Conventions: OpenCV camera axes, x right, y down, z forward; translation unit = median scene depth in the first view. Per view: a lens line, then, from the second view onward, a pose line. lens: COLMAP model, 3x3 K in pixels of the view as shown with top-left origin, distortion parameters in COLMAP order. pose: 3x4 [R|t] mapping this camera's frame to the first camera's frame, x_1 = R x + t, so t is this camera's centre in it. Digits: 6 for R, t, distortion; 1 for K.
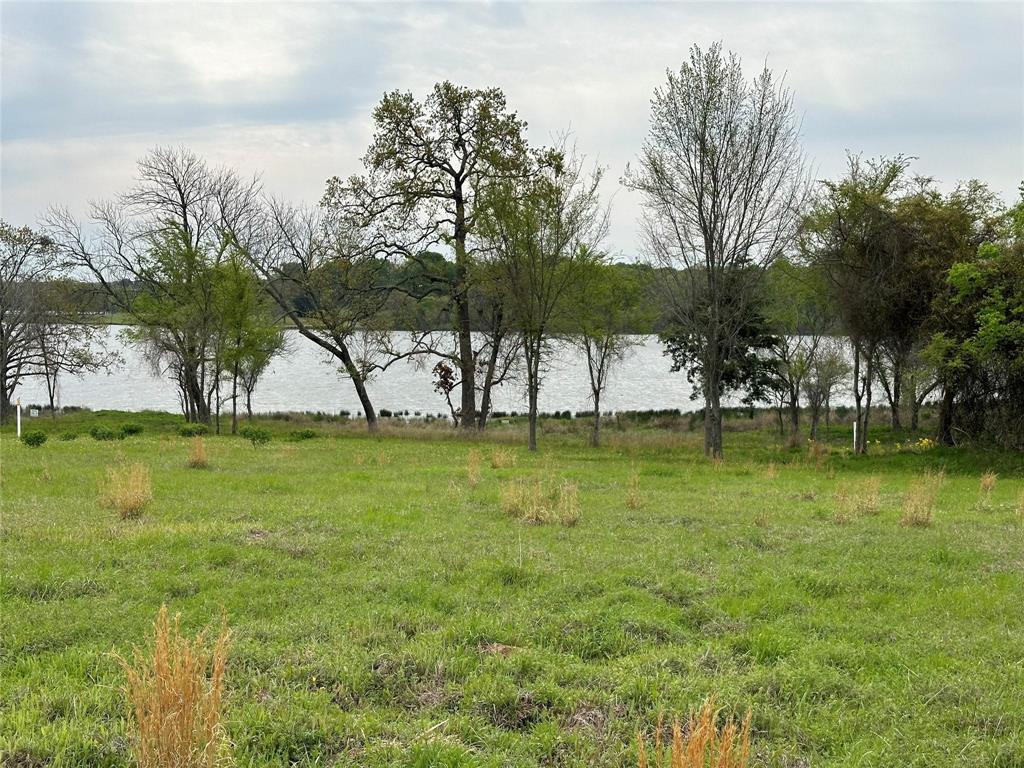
lens RADIAL K [[1443.5, 0, 509.1], [0, 1443.5, 354.7], [0, 0, 1]] dist [0.109622, -0.198390]
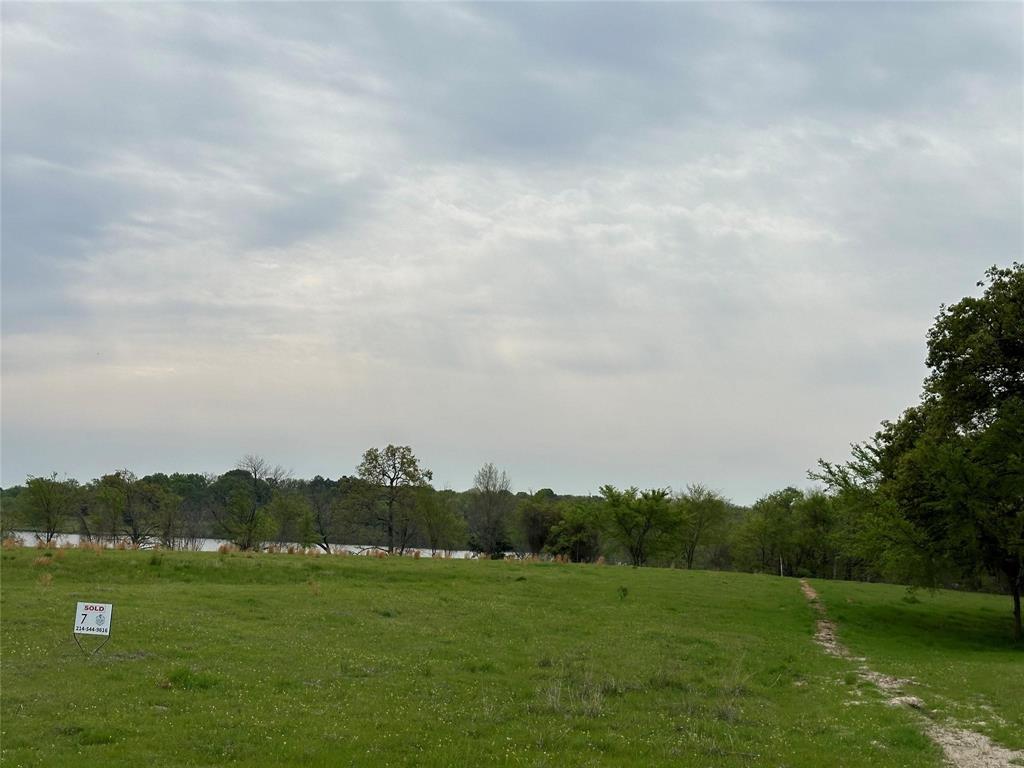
lens RADIAL K [[1443.5, 0, 509.1], [0, 1443.5, 354.7], [0, 0, 1]] dist [0.109622, -0.198390]
pose [[0.986865, 0.055469, 0.151722, -0.235352], [-0.032496, 0.988167, -0.149901, 0.037783], [-0.158242, 0.143001, 0.976990, -1.608992]]
